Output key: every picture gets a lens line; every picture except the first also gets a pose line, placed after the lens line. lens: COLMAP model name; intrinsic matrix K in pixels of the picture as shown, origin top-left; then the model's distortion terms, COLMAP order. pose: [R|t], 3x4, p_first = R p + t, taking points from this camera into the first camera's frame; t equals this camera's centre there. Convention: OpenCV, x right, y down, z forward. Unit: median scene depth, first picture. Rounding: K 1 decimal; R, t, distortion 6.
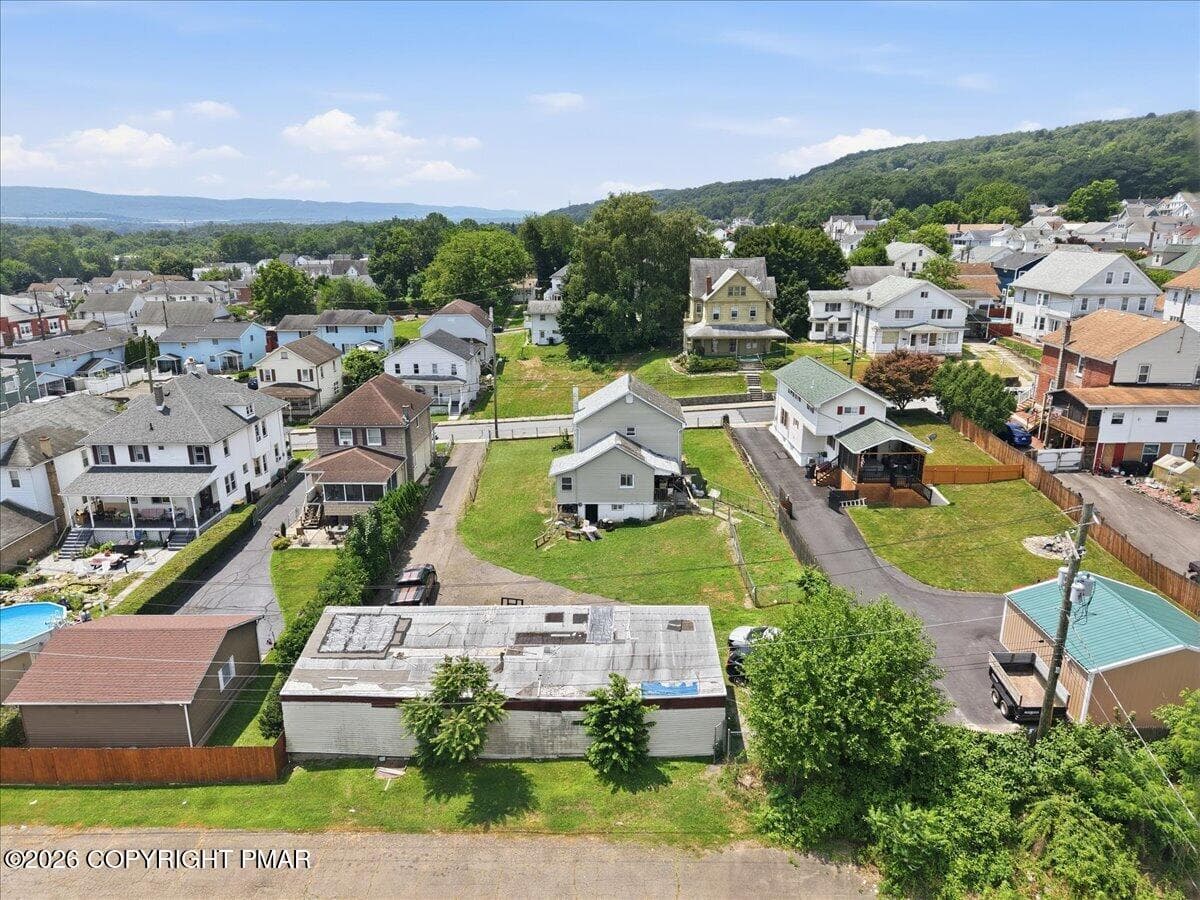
lens RADIAL K [[797.3, 0, 600.5], [0, 797.3, 464.1], [0, 0, 1]] dist [0.063467, -0.073655]
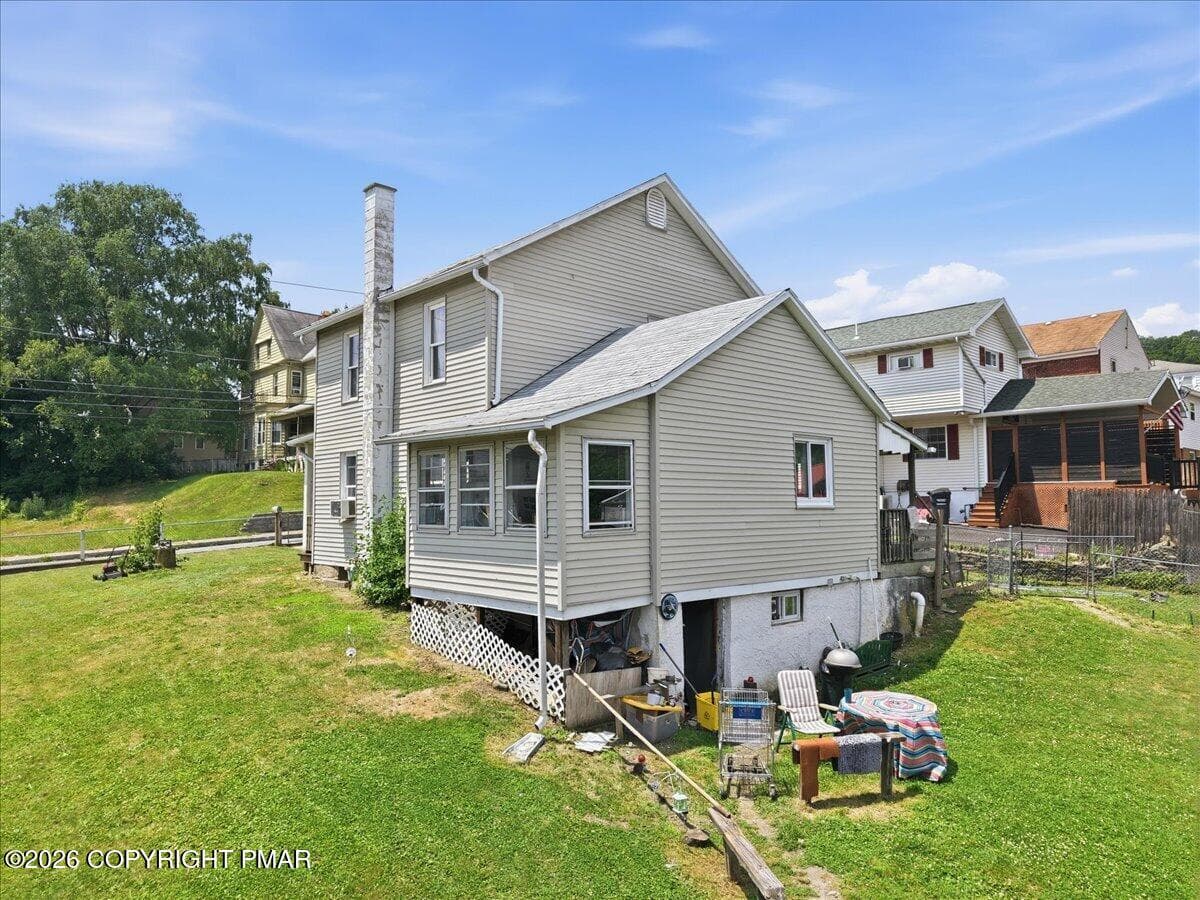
lens RADIAL K [[797.3, 0, 600.5], [0, 797.3, 464.1], [0, 0, 1]] dist [0.063467, -0.073655]
pose [[0.734387, 0.035842, 0.677784, -0.157651], [0.201651, 0.941992, -0.268305, 0.065643], [-0.648084, 0.333716, 0.684559, 0.876574]]
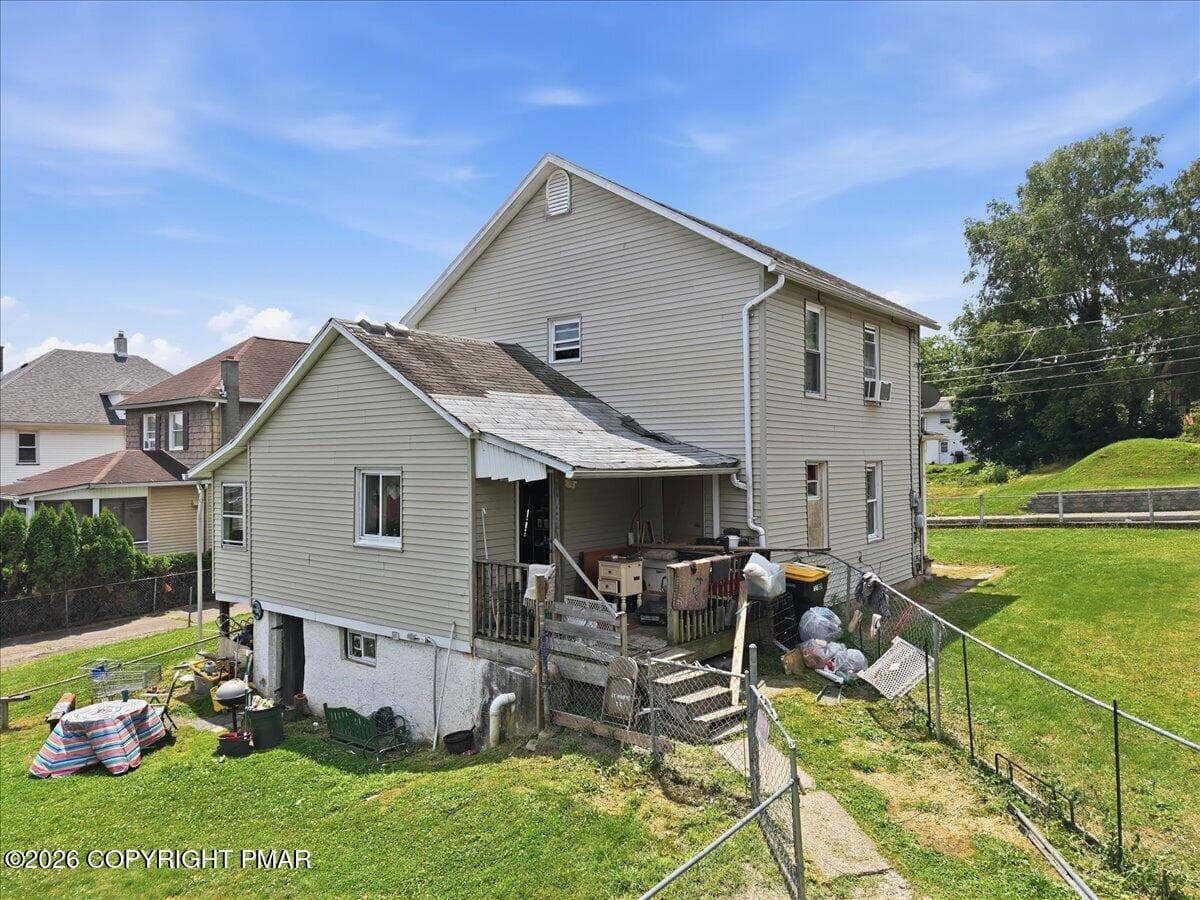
lens RADIAL K [[797.3, 0, 600.5], [0, 797.3, 464.1], [0, 0, 1]] dist [0.063467, -0.073655]
pose [[0.779450, 0.000580, -0.626464, 0.196811], [-0.179849, 0.958112, -0.222882, 0.044526], [0.600093, 0.286395, 0.746905, 0.872389]]
